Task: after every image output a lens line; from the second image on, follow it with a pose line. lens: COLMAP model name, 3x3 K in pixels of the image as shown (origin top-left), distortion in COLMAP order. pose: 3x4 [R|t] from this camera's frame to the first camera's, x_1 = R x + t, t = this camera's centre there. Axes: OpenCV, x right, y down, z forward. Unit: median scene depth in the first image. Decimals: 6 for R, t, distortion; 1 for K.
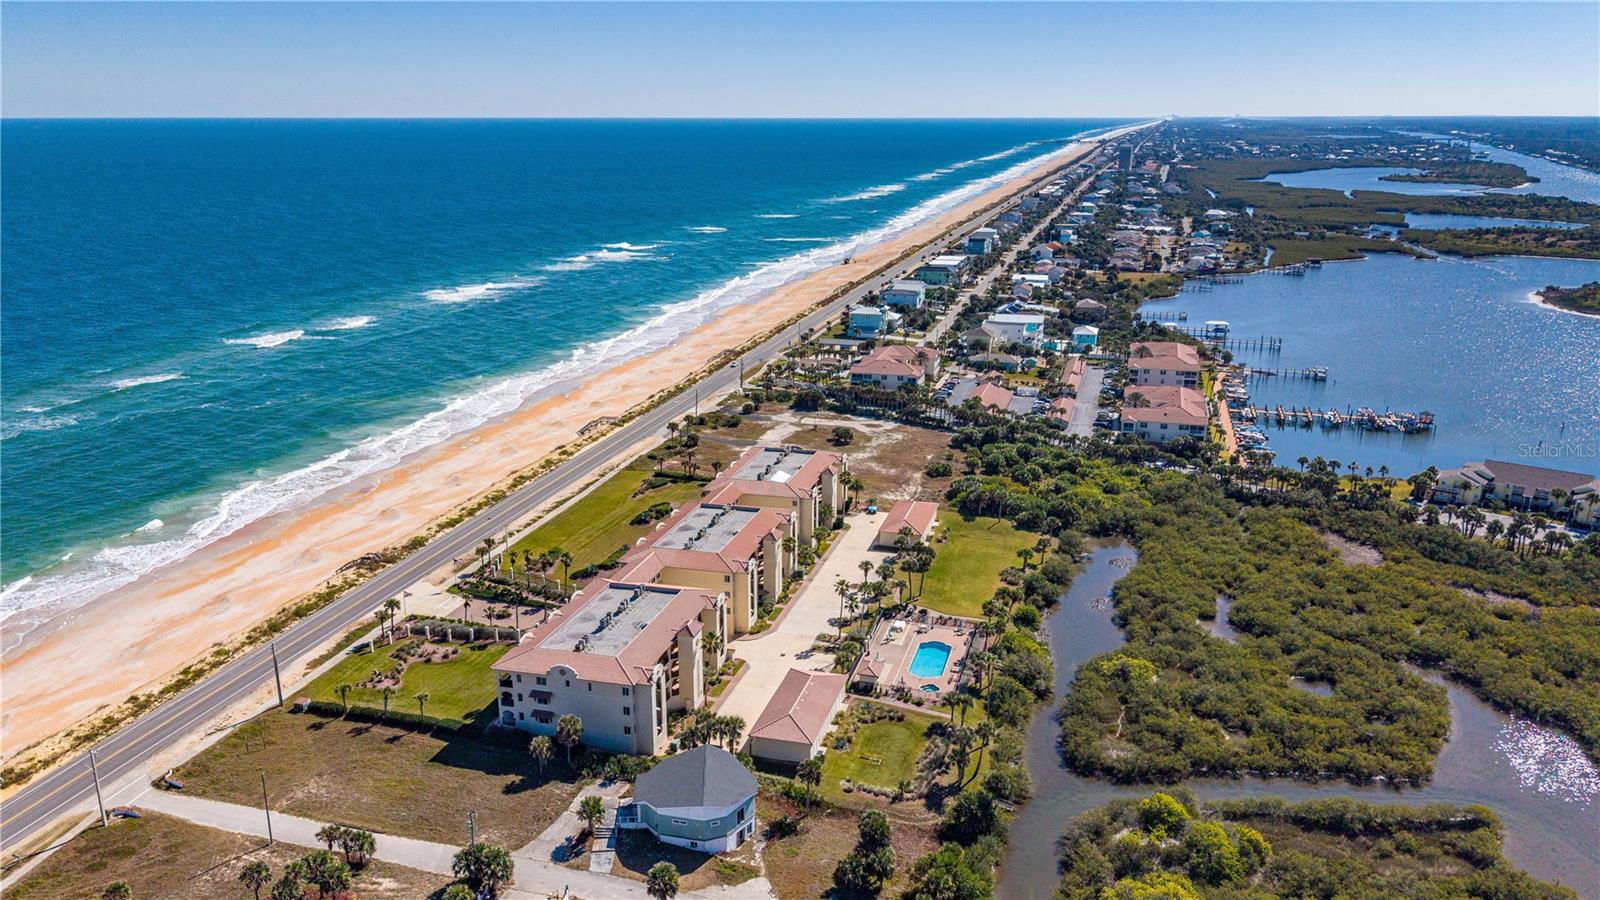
lens RADIAL K [[1131.7, 0, 802.7], [0, 1131.7, 450.7], [0, 0, 1]] dist [-0.008031, -0.007292]
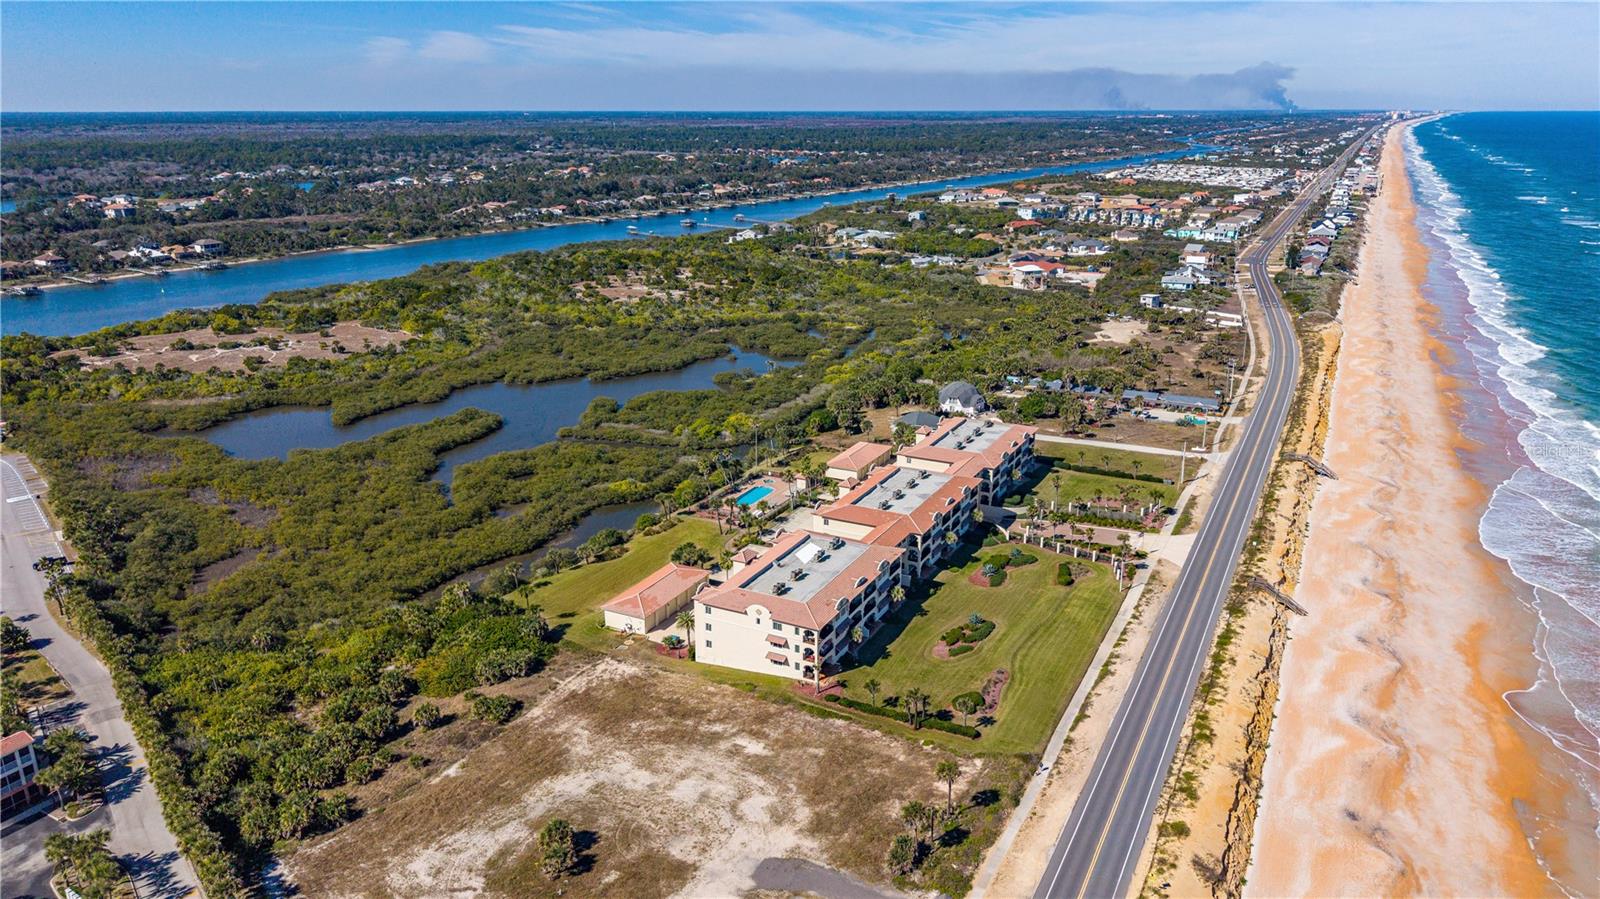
lens RADIAL K [[1131.7, 0, 799.2], [0, 1131.7, 449.8], [0, 0, 1]] dist [-0.008031, -0.007292]
pose [[-0.978044, -0.063655, 0.198439, -0.167852], [0.056026, 0.836839, 0.544574, -0.477710], [-0.200727, 0.543735, -0.814899, 1.602973]]
